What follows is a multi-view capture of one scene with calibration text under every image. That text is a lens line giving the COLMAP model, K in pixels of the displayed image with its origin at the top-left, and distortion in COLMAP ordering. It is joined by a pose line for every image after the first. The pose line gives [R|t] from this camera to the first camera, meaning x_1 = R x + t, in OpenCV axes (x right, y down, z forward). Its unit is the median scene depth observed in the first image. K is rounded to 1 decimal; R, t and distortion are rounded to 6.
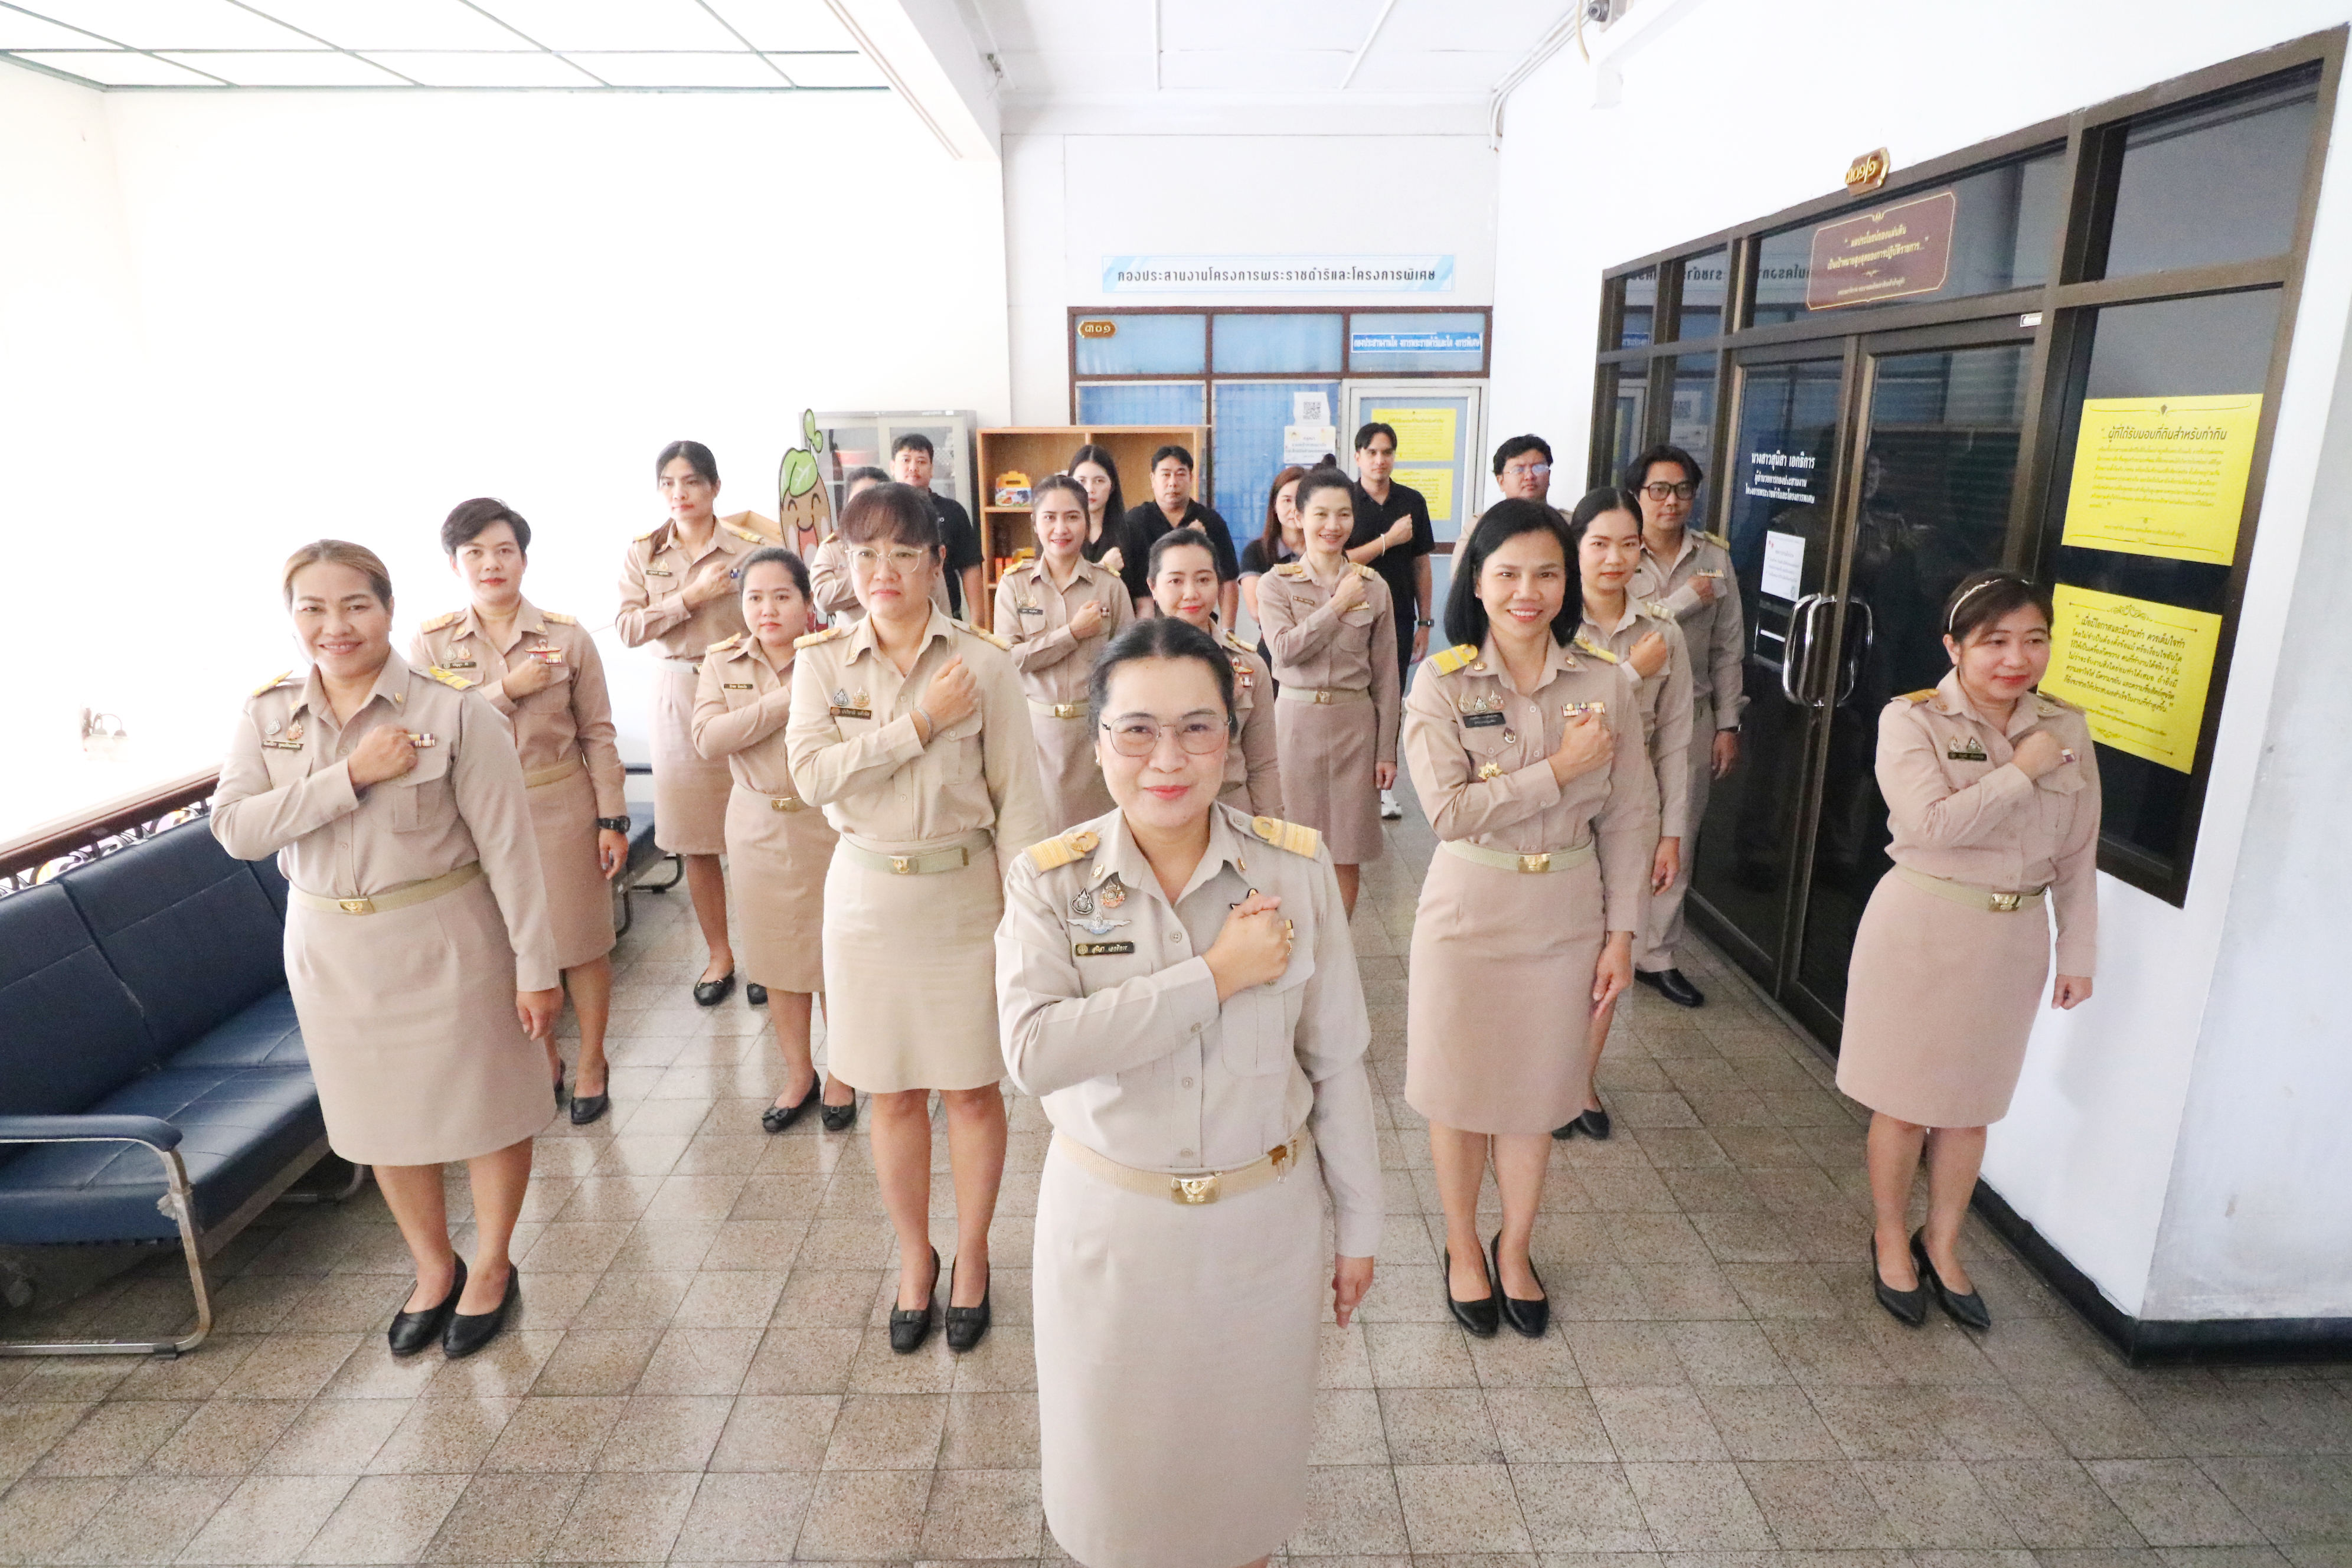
lens RADIAL K [[1395.2, 0, 1169.5], [0, 1395.2, 792.4], [0, 0, 1]] dist [0.003234, -0.002520]
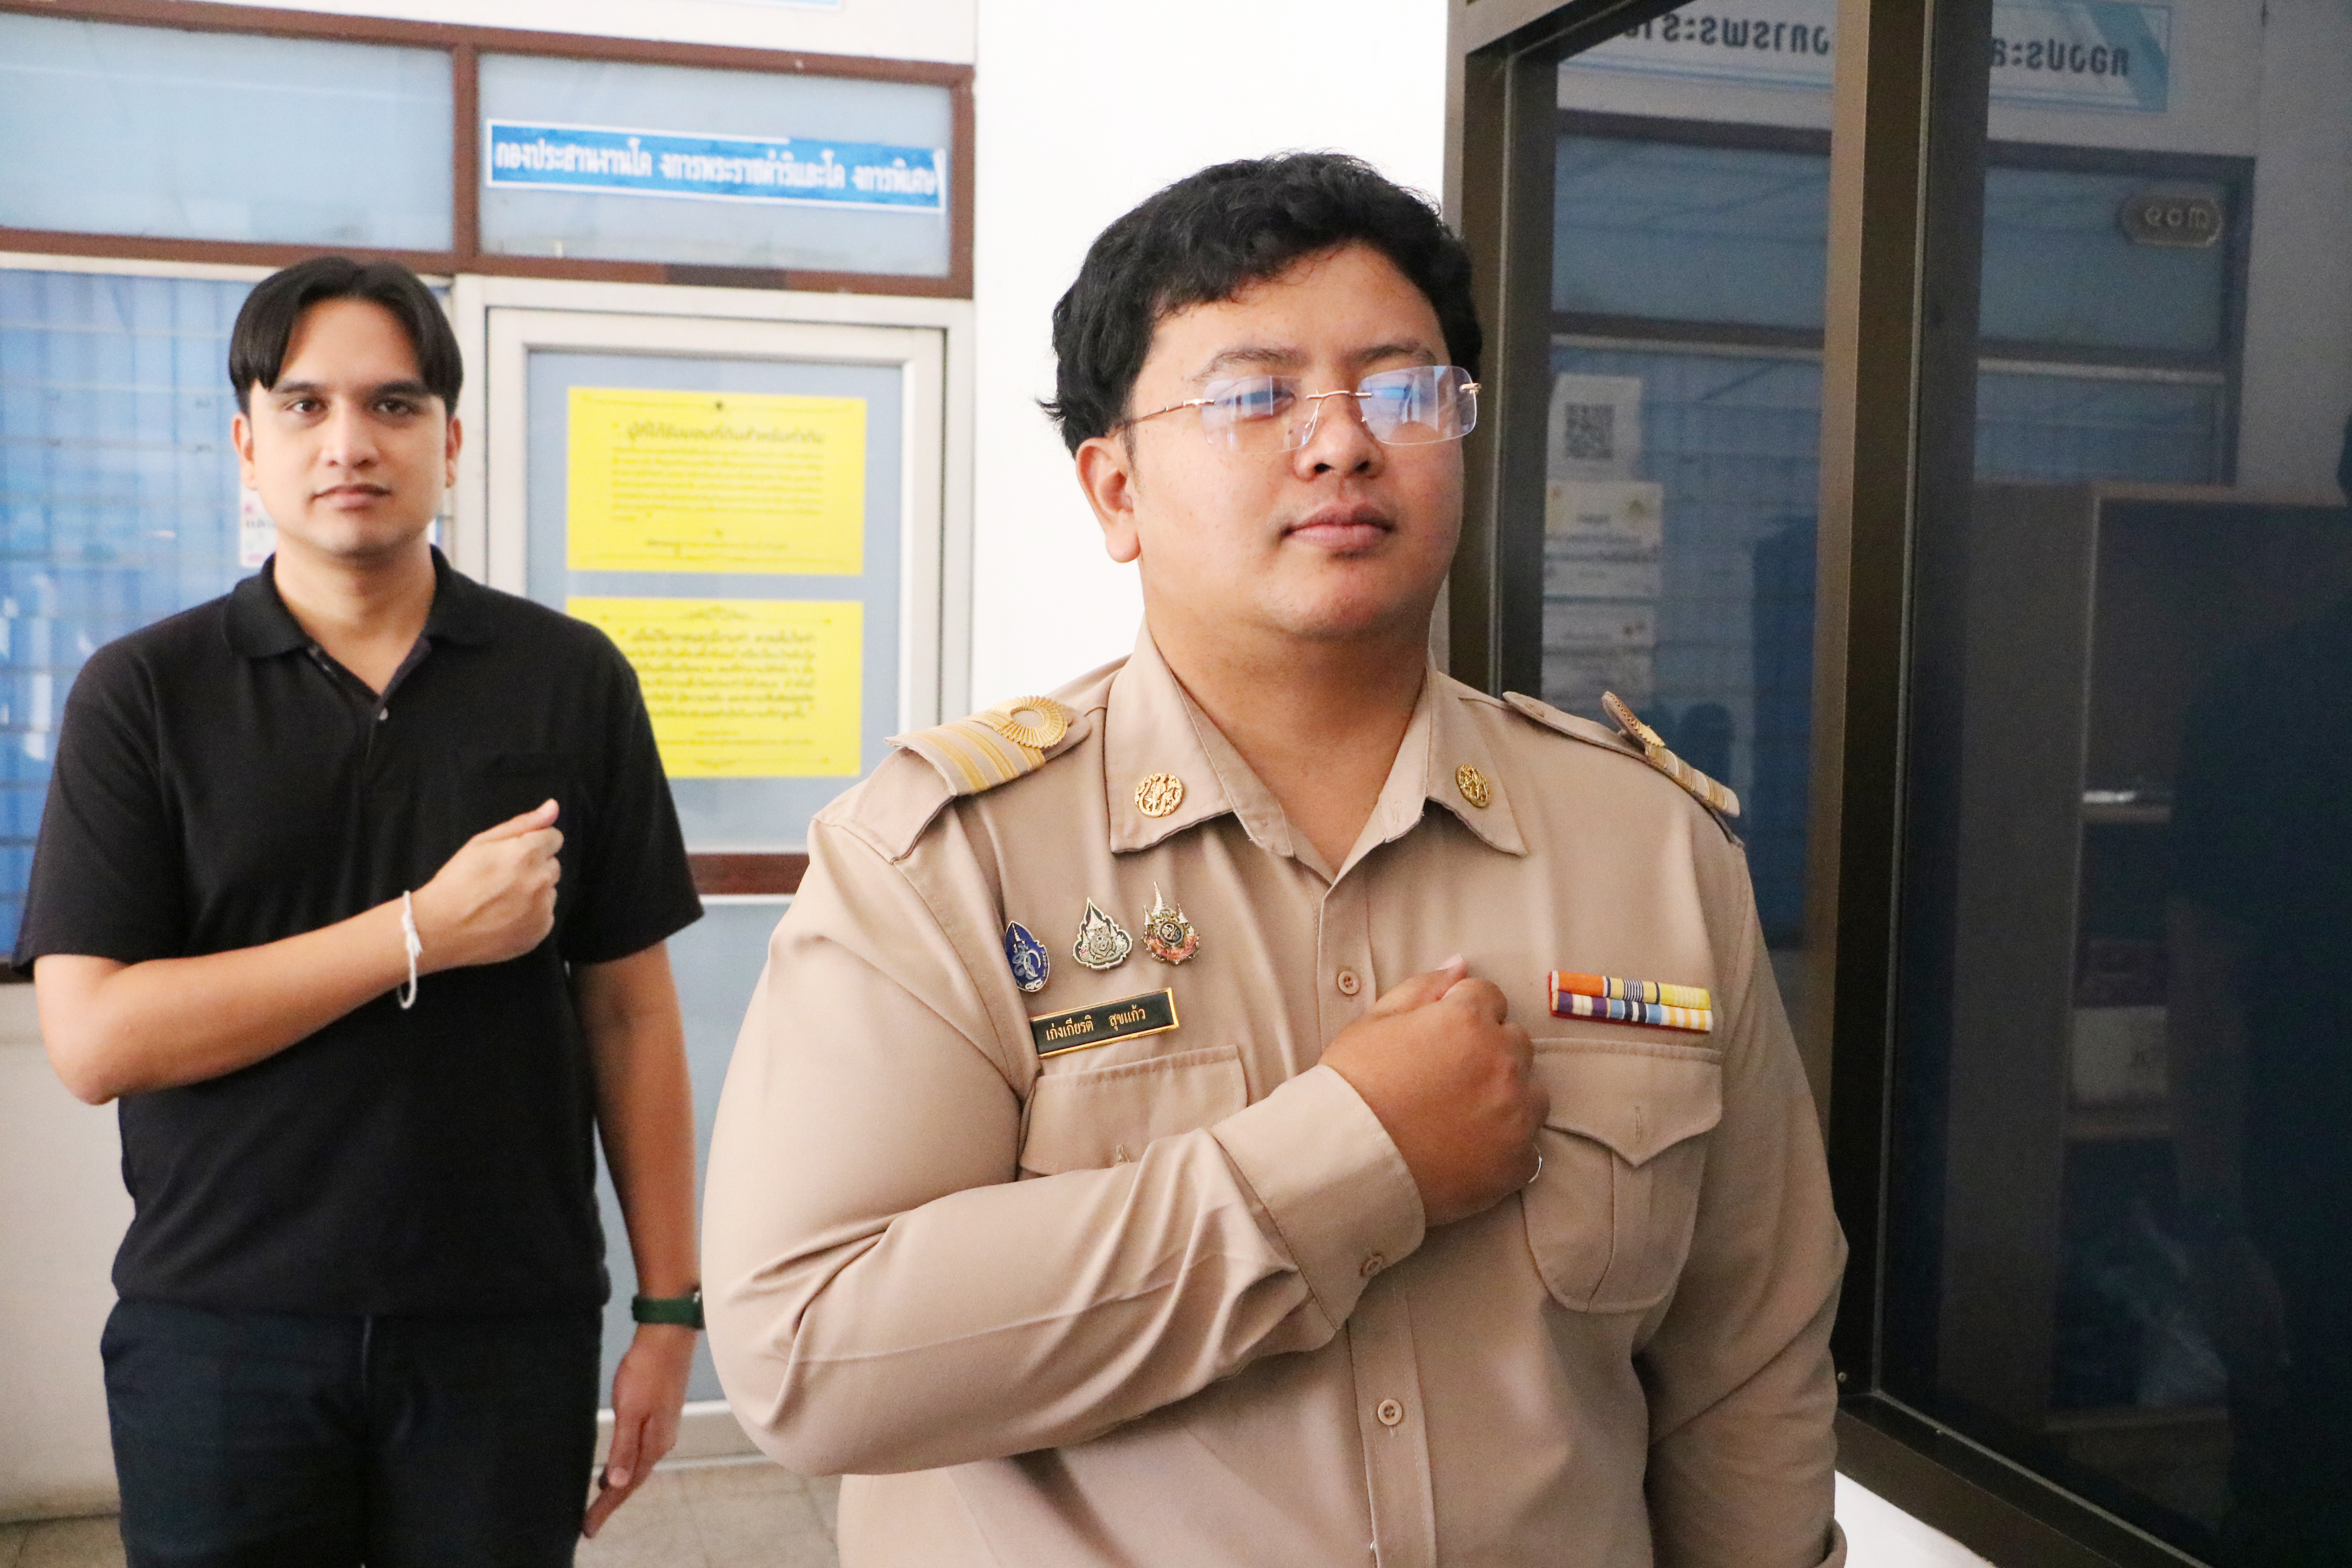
lens RADIAL K [[2591.5, 0, 1164.3], [0, 2591.5, 793.8], [0, 0, 1]] dist [-0.013316, -0.000594]
pose [[0.962956, 0.001627, 0.269654, 0.236977], [0.048648, 0.982526, -0.179654, -0.186044], [-0.265235, 0.186117, 0.946050, 0.965866]]
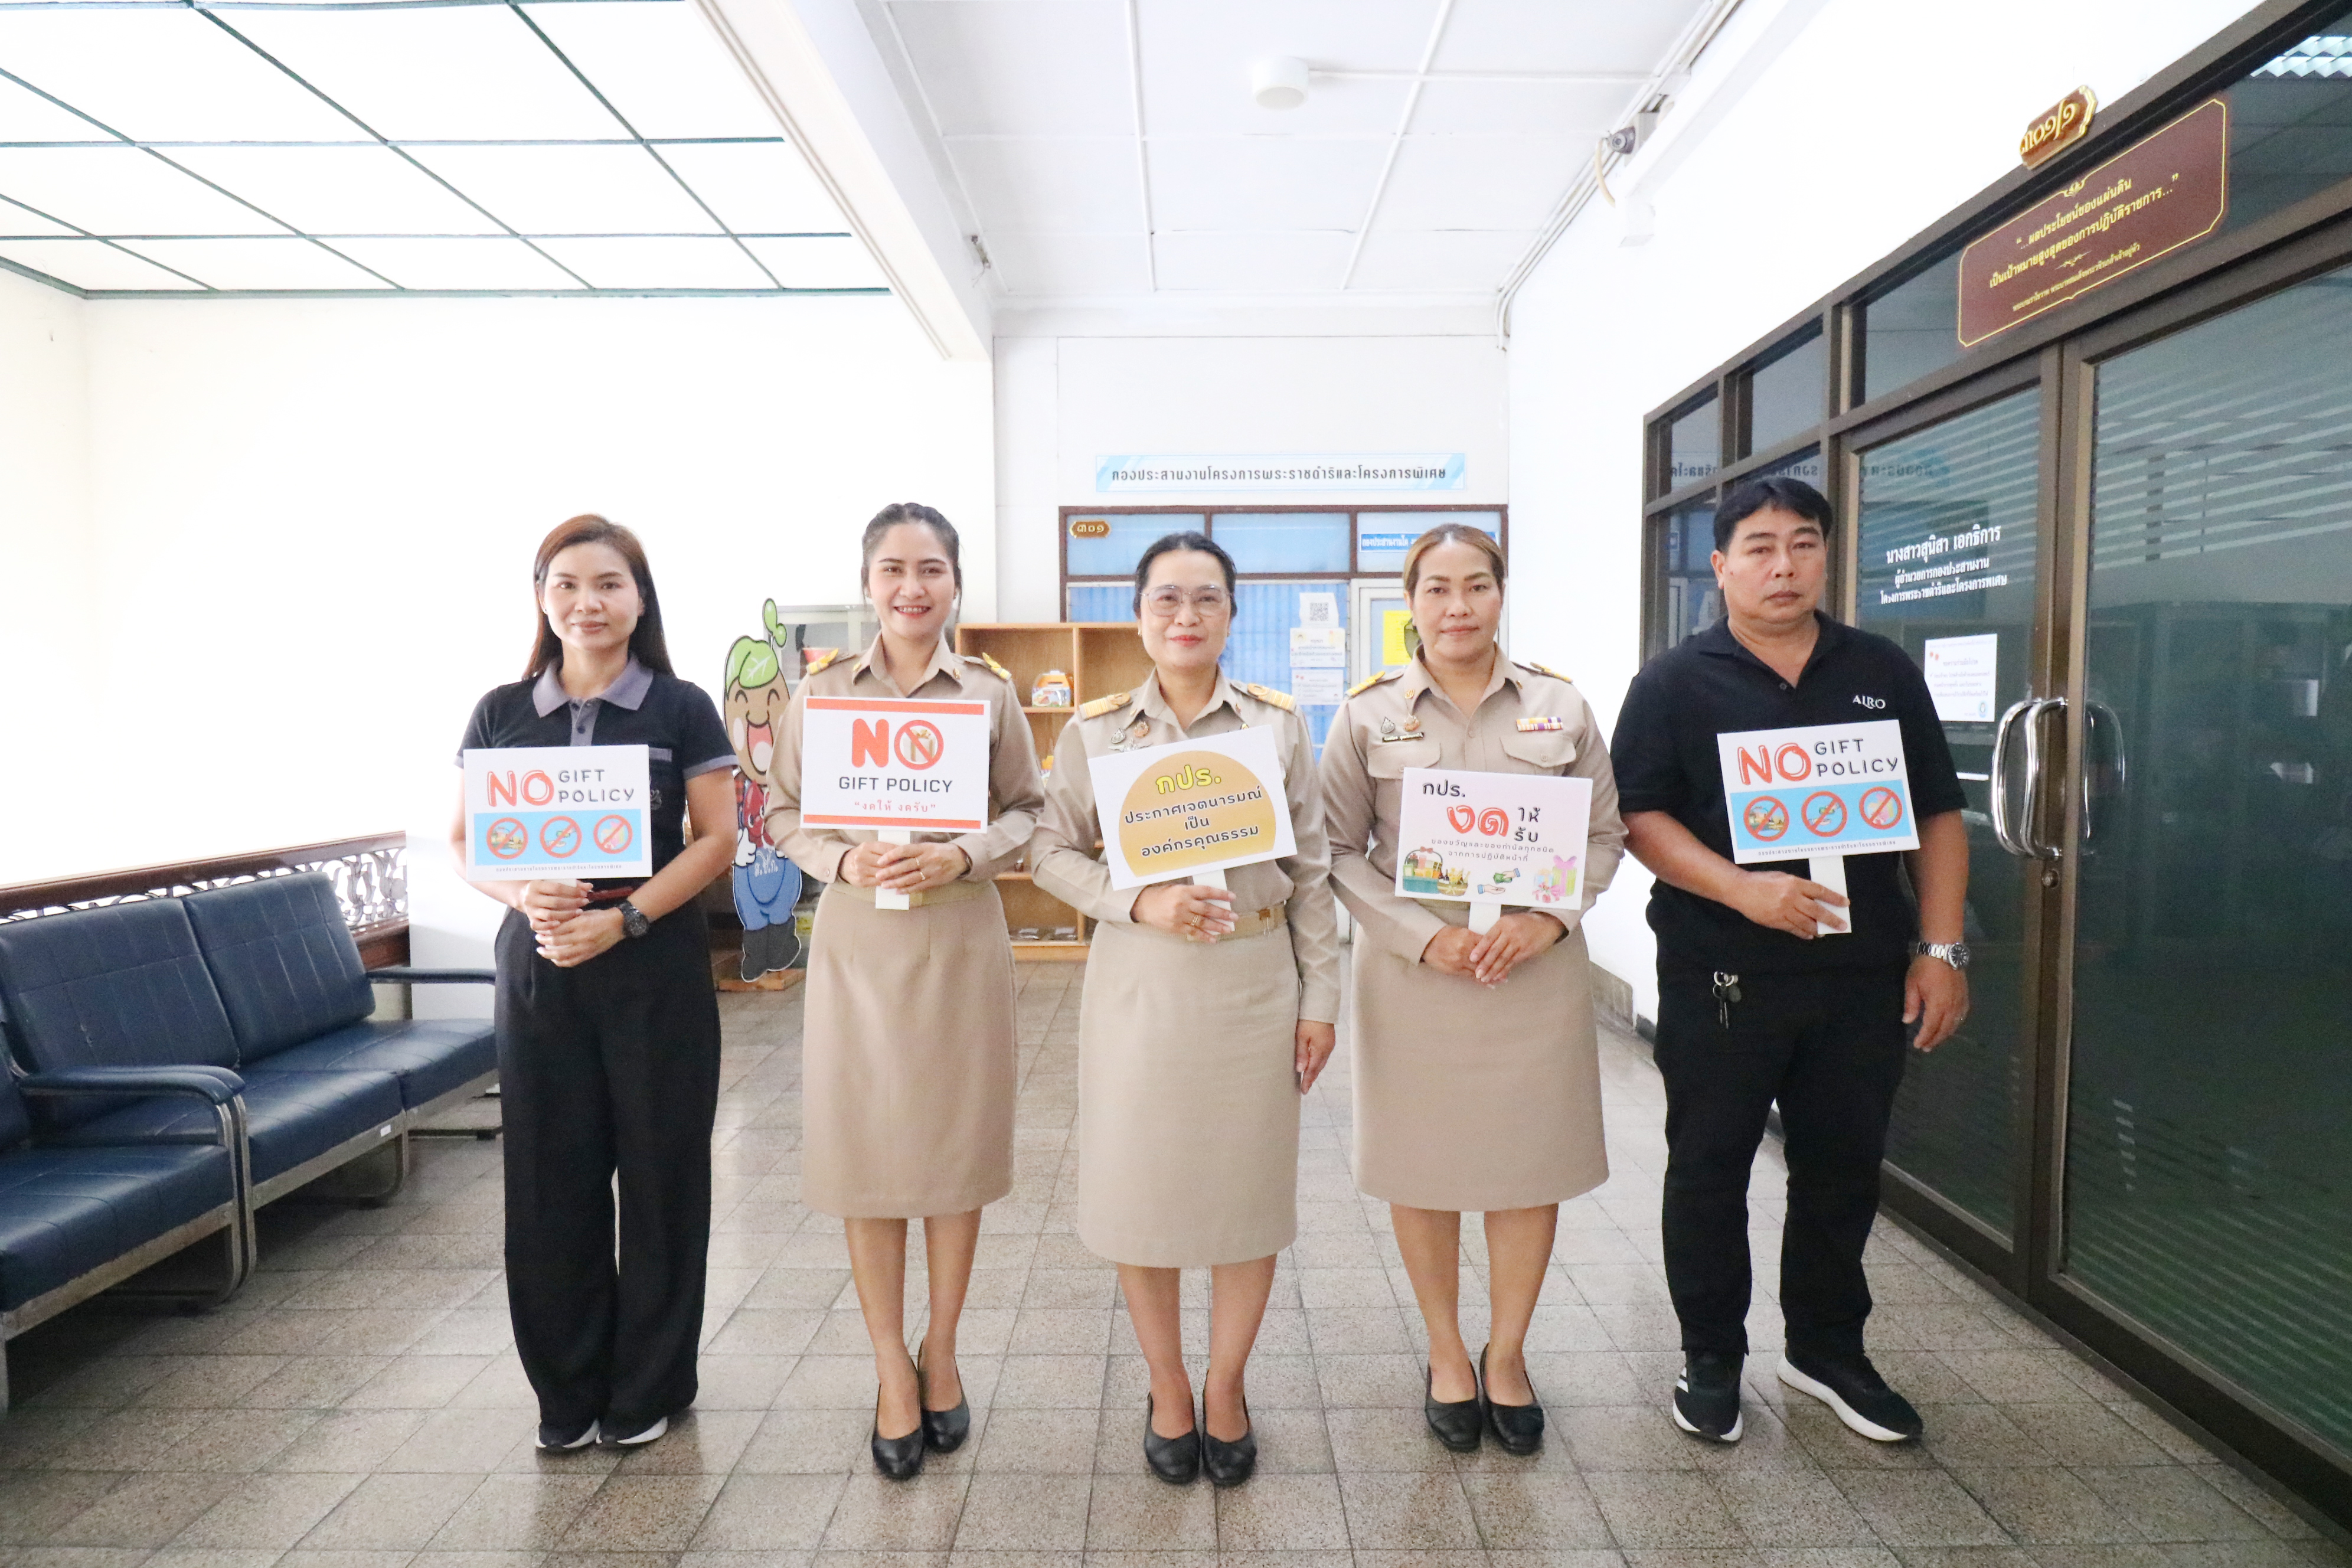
lens RADIAL K [[1286.6, 0, 1177.2], [0, 1286.6, 786.8], [0, 0, 1]] dist [-0.000471, -0.009014]
pose [[0.999921, -0.001066, -0.012494, 0.034888], [-0.001527, 0.978612, -0.205711, 0.035824], [0.012446, 0.205714, 0.978533, 0.354964]]
